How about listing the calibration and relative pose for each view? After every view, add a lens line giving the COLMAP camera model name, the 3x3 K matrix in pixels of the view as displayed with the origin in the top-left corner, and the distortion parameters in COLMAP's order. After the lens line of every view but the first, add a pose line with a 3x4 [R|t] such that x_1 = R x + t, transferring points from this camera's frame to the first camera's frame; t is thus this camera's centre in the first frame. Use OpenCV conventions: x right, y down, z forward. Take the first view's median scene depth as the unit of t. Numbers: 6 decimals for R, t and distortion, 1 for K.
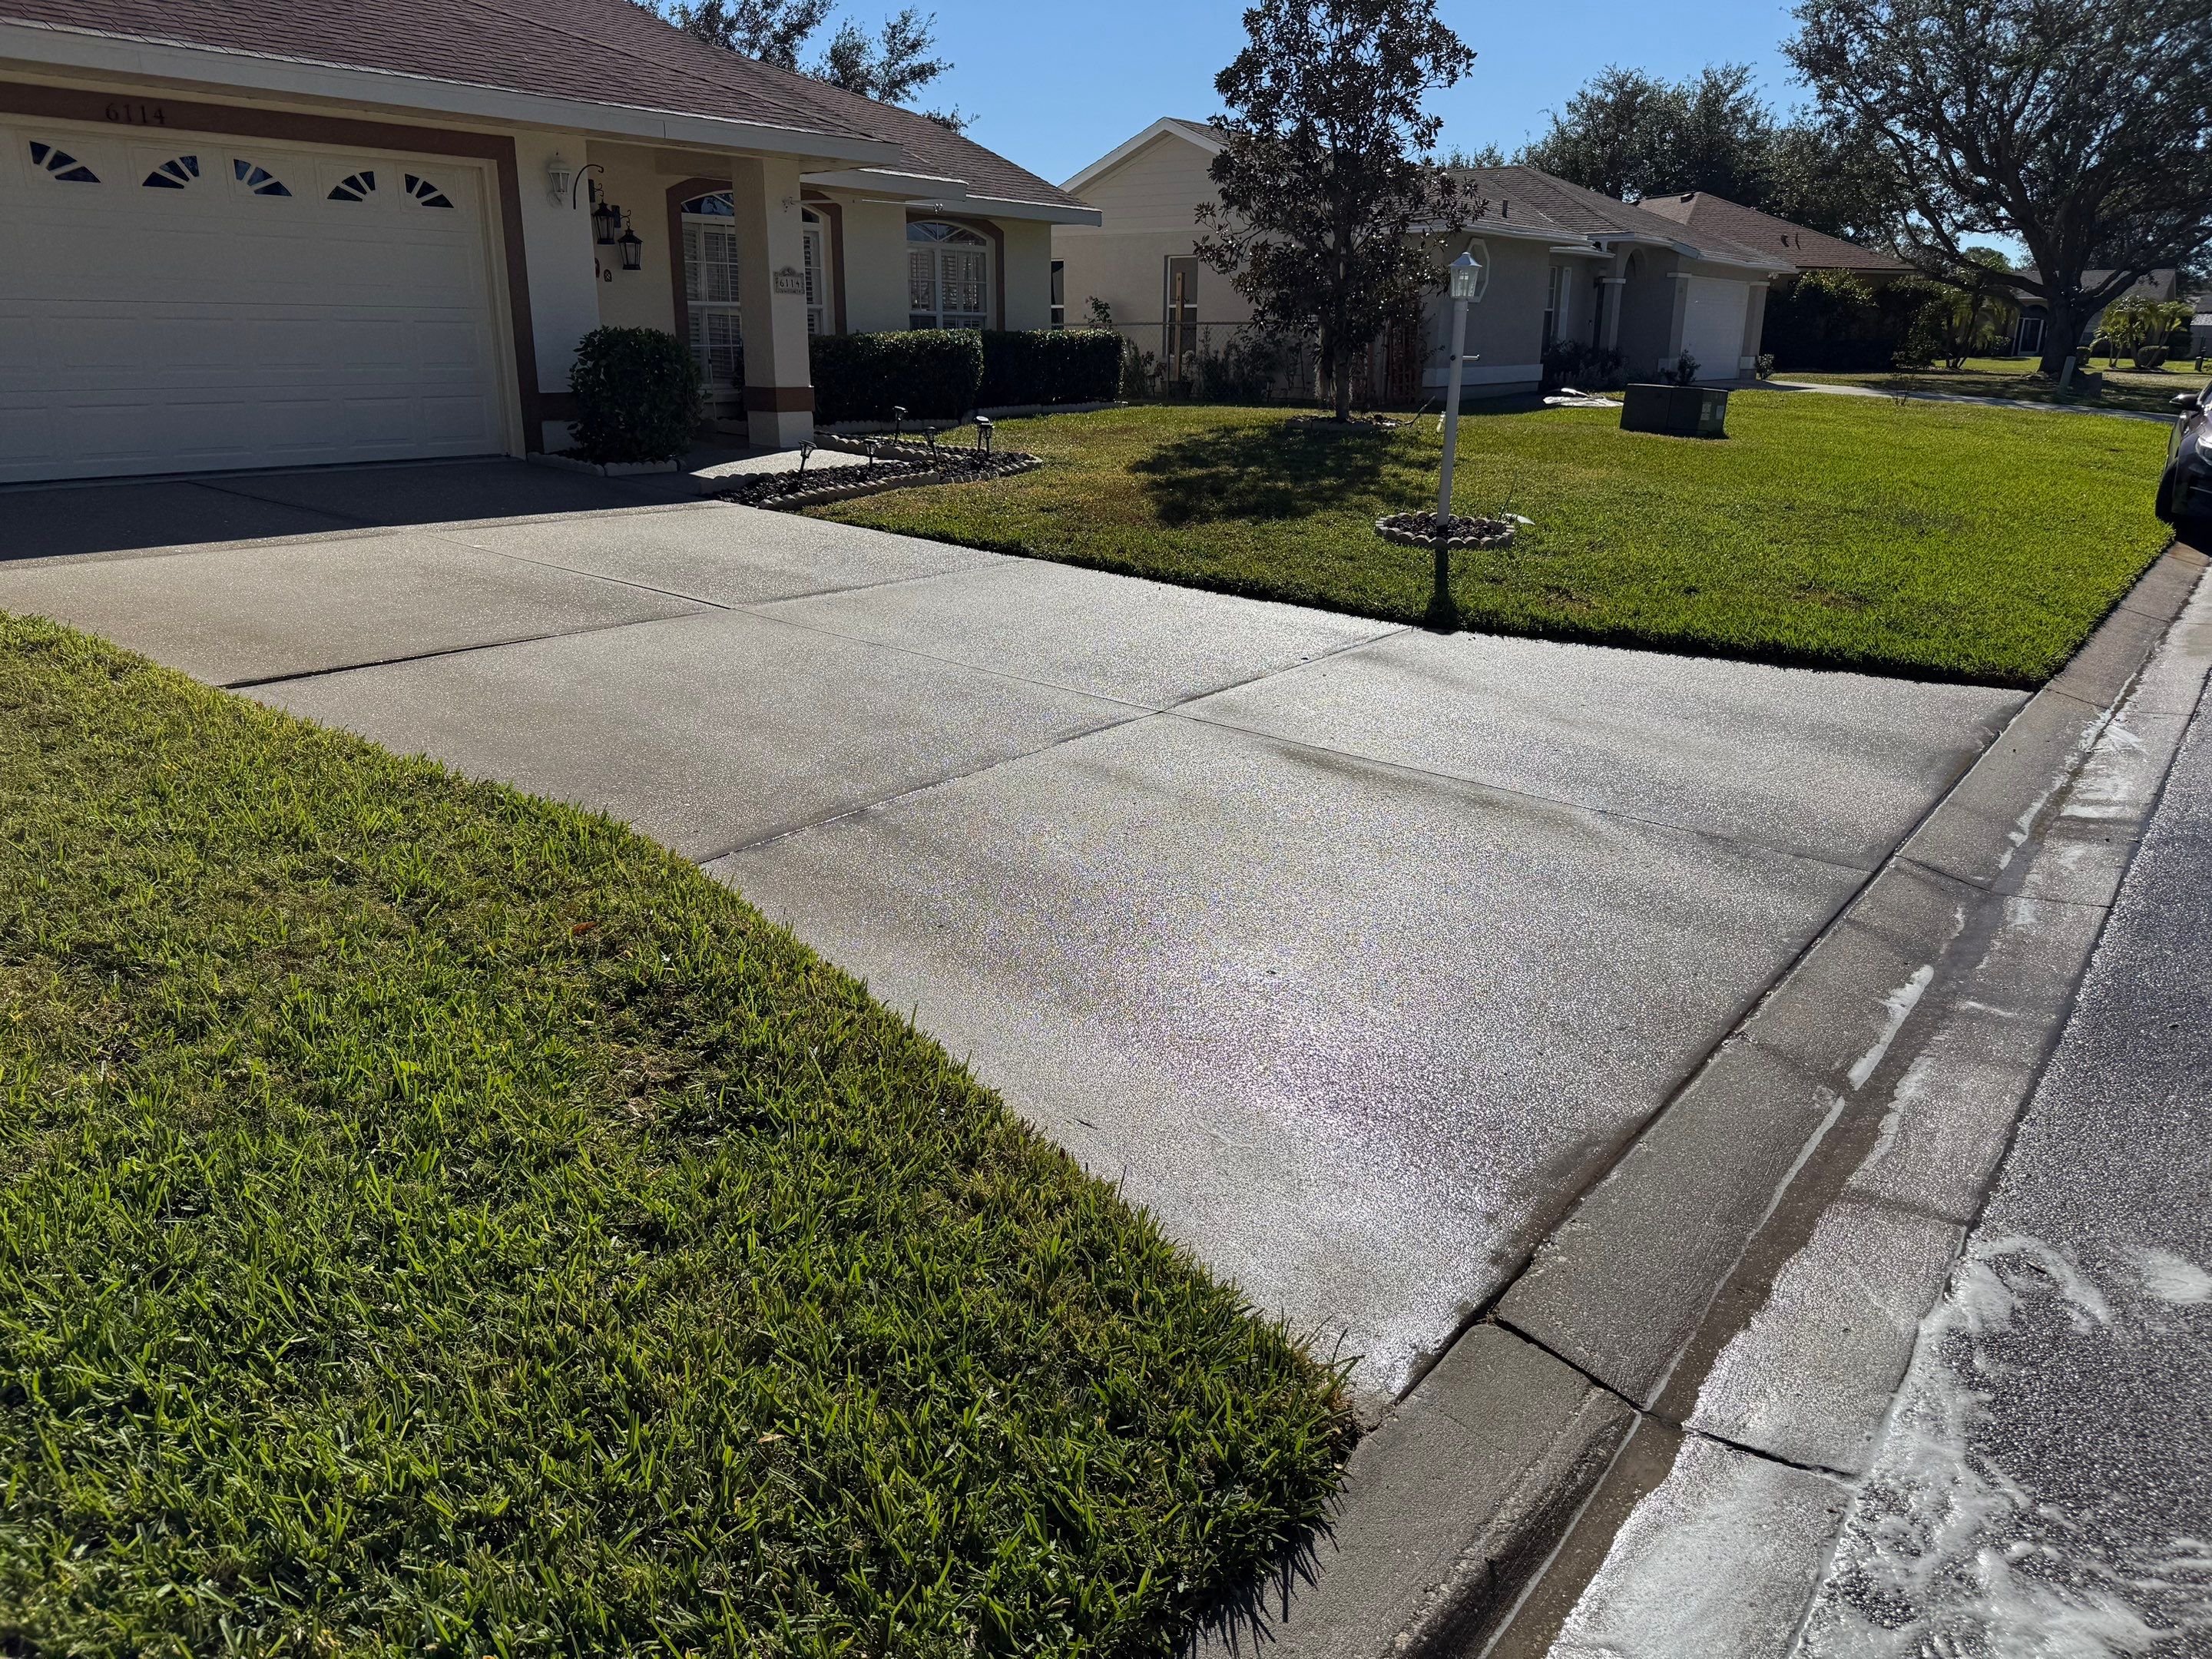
lens RADIAL K [[1523.2, 0, 1106.0], [0, 1523.2, 829.5], [0, 0, 1]] dist [0.028135, -0.034440]
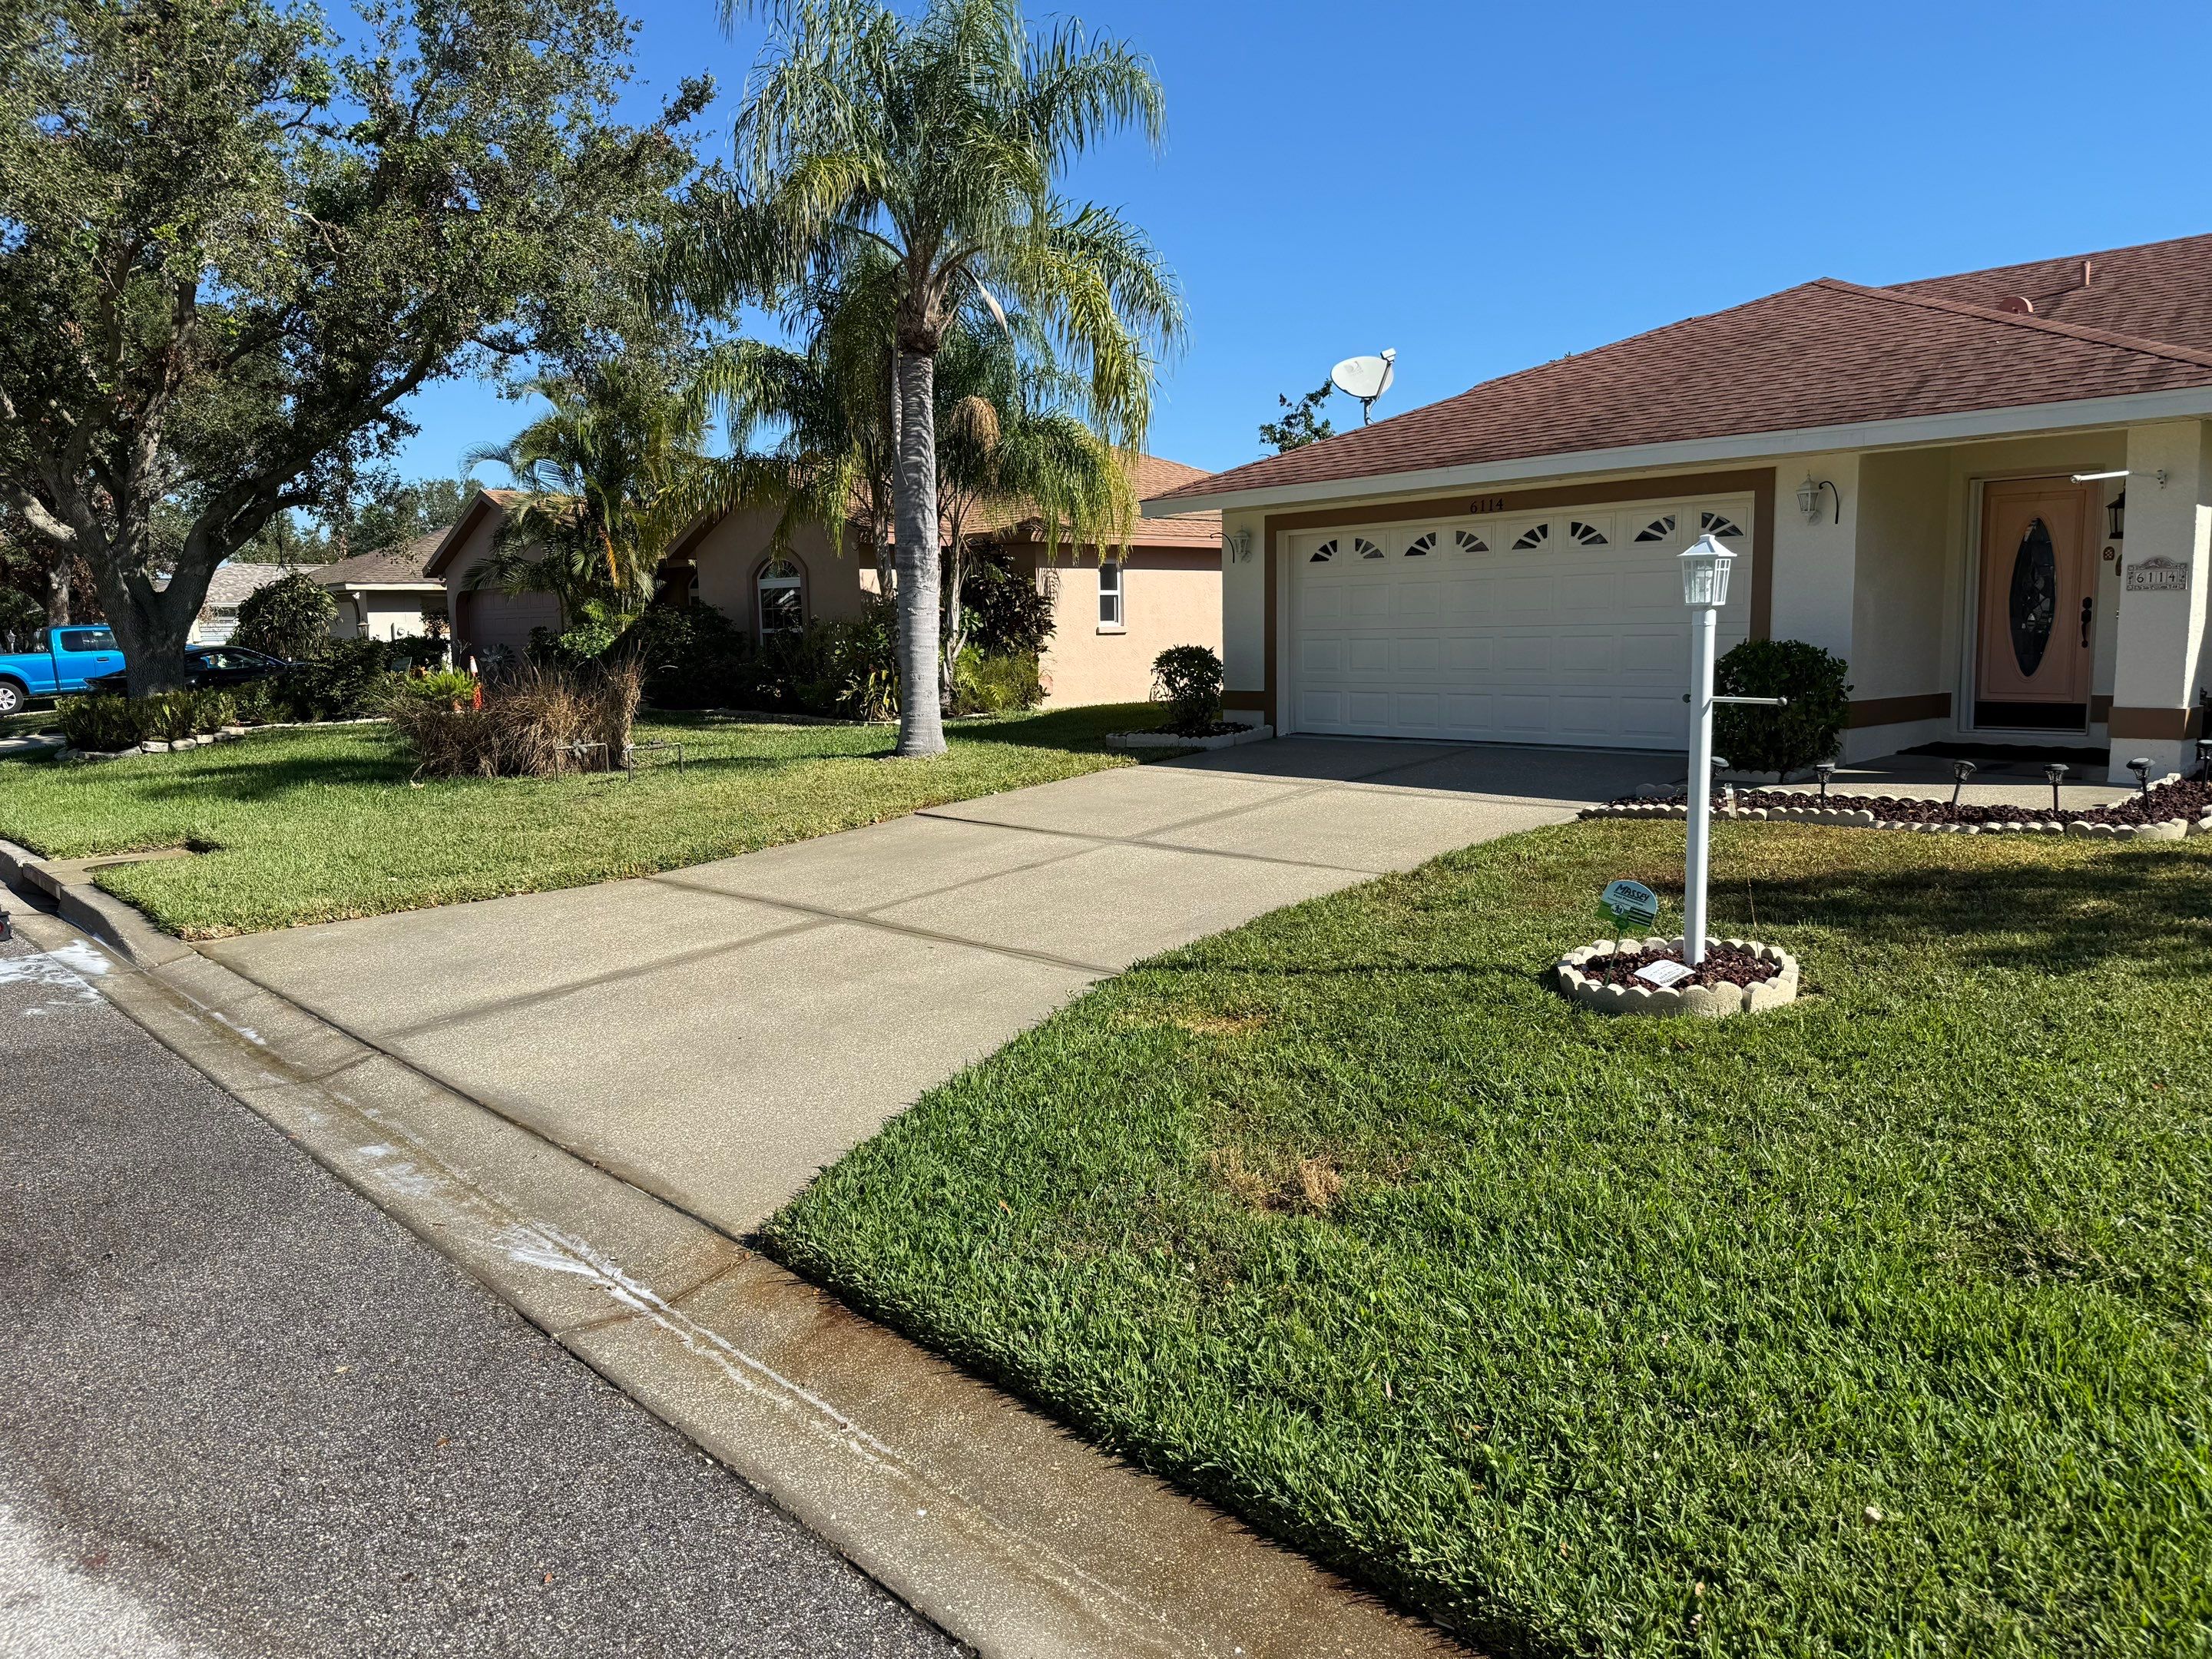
lens RADIAL K [[1545.1, 0, 1072.2], [0, 1545.1, 831.2], [0, 0, 1]] dist [0.005718, -0.034696]
pose [[-0.200877, 0.120706, -0.972152, 0.707706], [-0.286418, 0.941779, 0.176118, -0.242068], [0.936810, 0.313820, -0.154609, 0.723008]]
